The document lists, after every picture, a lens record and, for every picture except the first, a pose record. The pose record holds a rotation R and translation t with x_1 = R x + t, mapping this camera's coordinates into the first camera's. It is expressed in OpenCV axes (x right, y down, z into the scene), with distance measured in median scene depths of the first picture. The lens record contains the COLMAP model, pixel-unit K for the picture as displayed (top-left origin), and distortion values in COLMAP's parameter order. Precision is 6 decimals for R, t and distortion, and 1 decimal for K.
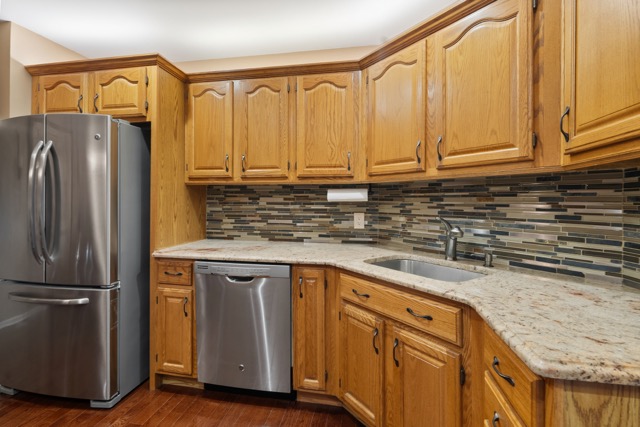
lens RADIAL K [[297.7, 0, 319.4], [0, 297.7, 198.7], [0, 0, 1]] dist [-0.000341, 0.000484]
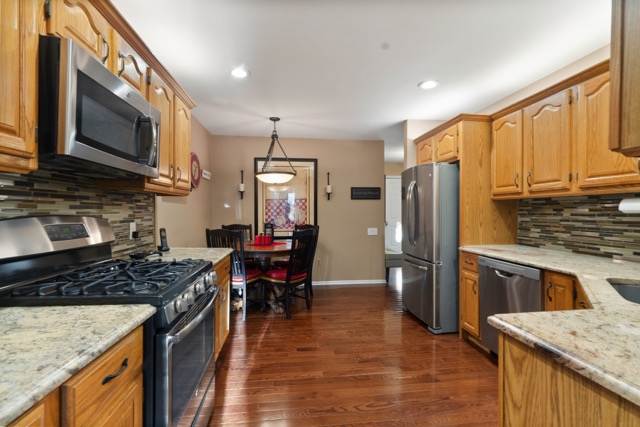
lens RADIAL K [[293.0, 0, 324.0], [0, 293.0, 208.9], [0, 0, 1]] dist [0.000558, 0.000171]
pose [[0.305264, -0.012971, -0.952179, 0.572759], [0.011847, 0.999882, -0.009823, -0.004123], [0.952194, -0.008282, 0.305381, -0.093054]]
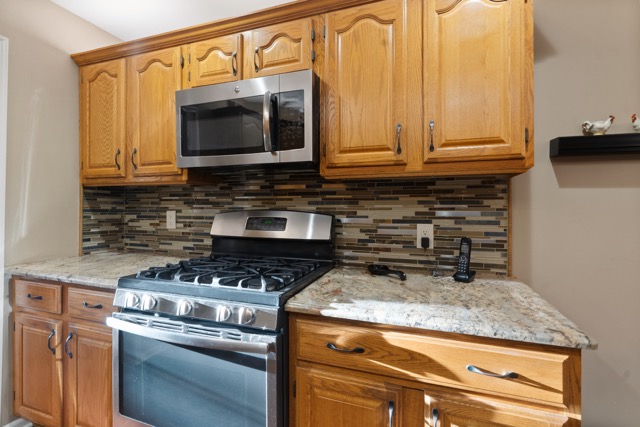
lens RADIAL K [[294.3, 0, 319.5], [0, 294.3, 206.6], [0, 0, 1]] dist [-0.000016, 0.000277]
pose [[-0.988608, -0.010196, 0.150170, -0.437865], [-0.014085, 0.999592, -0.024854, 0.005284], [-0.149856, -0.026686, -0.988348, 0.295894]]
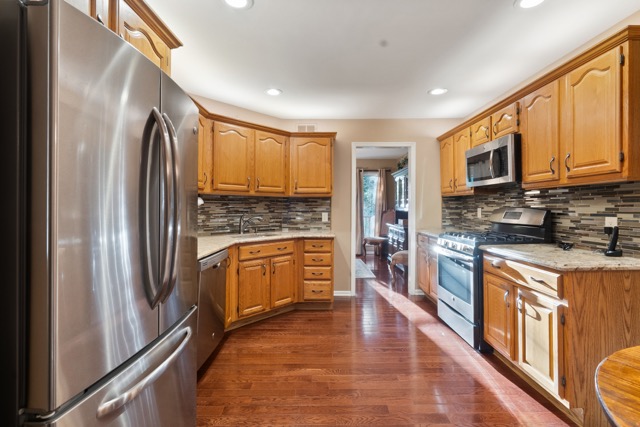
lens RADIAL K [[293.0, 0, 324.0], [0, 293.0, 208.9], [0, 0, 1]] dist [0.000558, 0.000171]
pose [[-0.193889, -0.011893, 0.980951, -1.292119], [-0.013056, 0.999869, 0.009542, 0.002587], [-0.980937, -0.010957, -0.194019, 0.636928]]
